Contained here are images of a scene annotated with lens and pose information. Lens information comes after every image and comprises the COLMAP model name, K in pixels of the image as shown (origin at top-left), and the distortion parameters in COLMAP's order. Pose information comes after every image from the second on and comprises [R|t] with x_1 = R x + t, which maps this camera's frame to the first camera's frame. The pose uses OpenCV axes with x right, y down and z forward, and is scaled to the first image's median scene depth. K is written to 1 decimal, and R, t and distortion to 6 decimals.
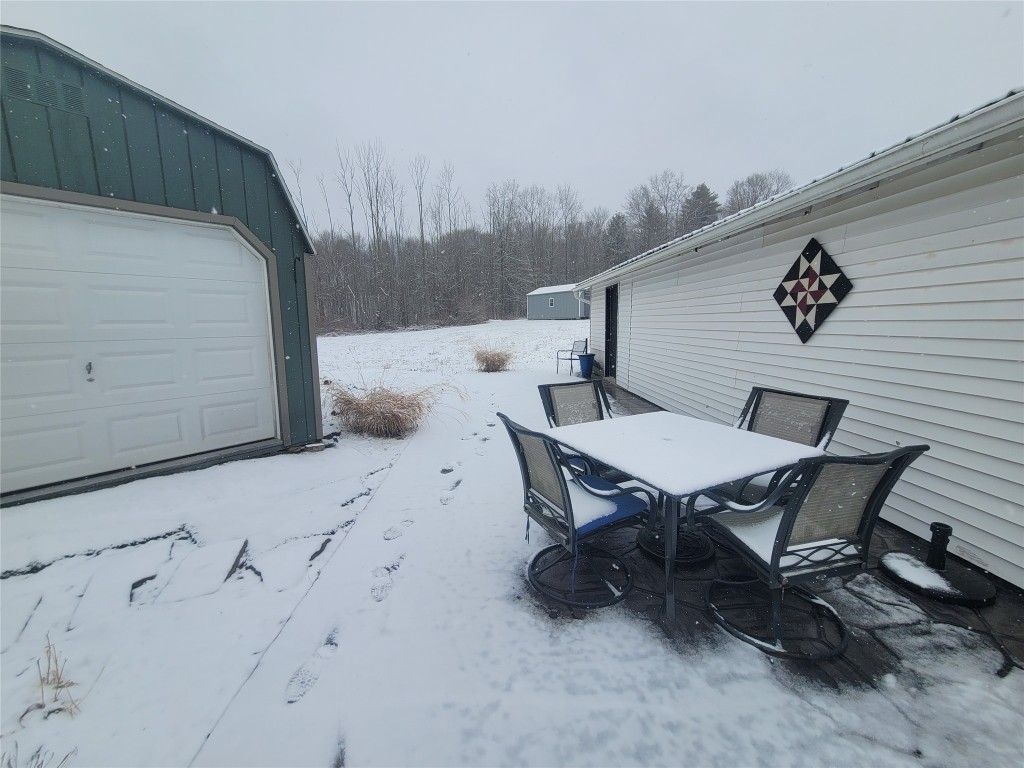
lens RADIAL K [[410.0, 0, 512.0], [0, 410.0, 384.0], [0, 0, 1]] dist [0.000100, 0.000000]
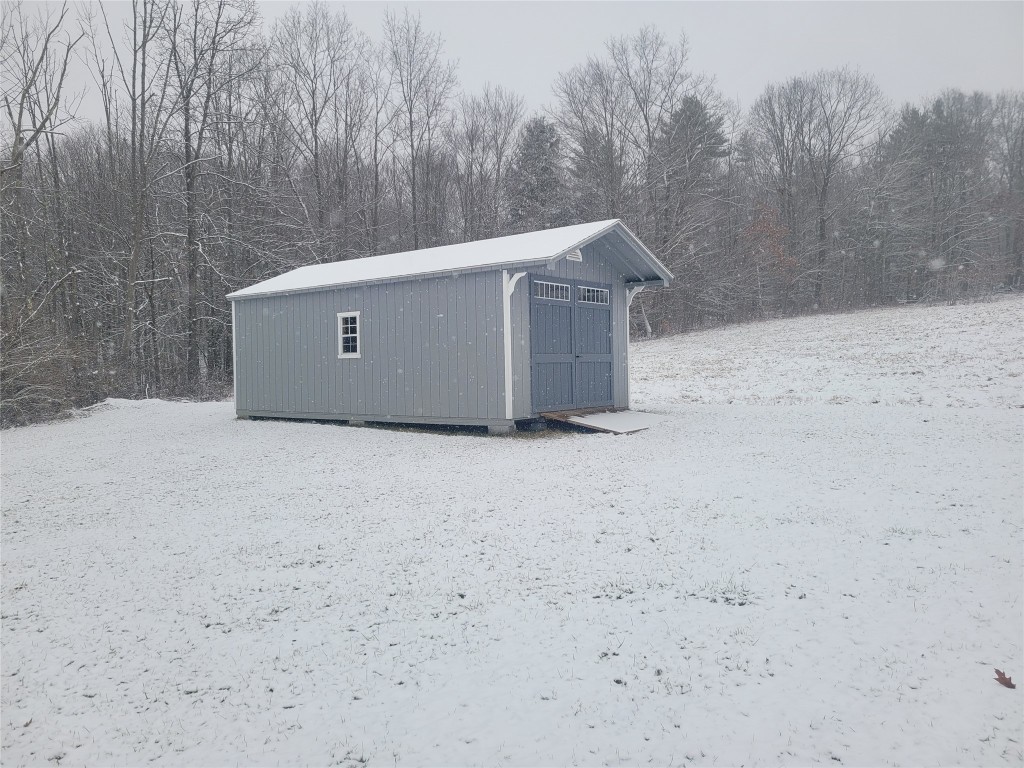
lens RADIAL K [[770.2, 0, 512.0], [0, 770.2, 384.0], [0, 0, 1]] dist [0.000726, 0.000345]
pose [[0.967578, -0.008115, 0.252440, 0.041675], [0.041001, 0.991273, -0.125288, -0.067548], [-0.249220, 0.131576, 0.959467, 0.337340]]
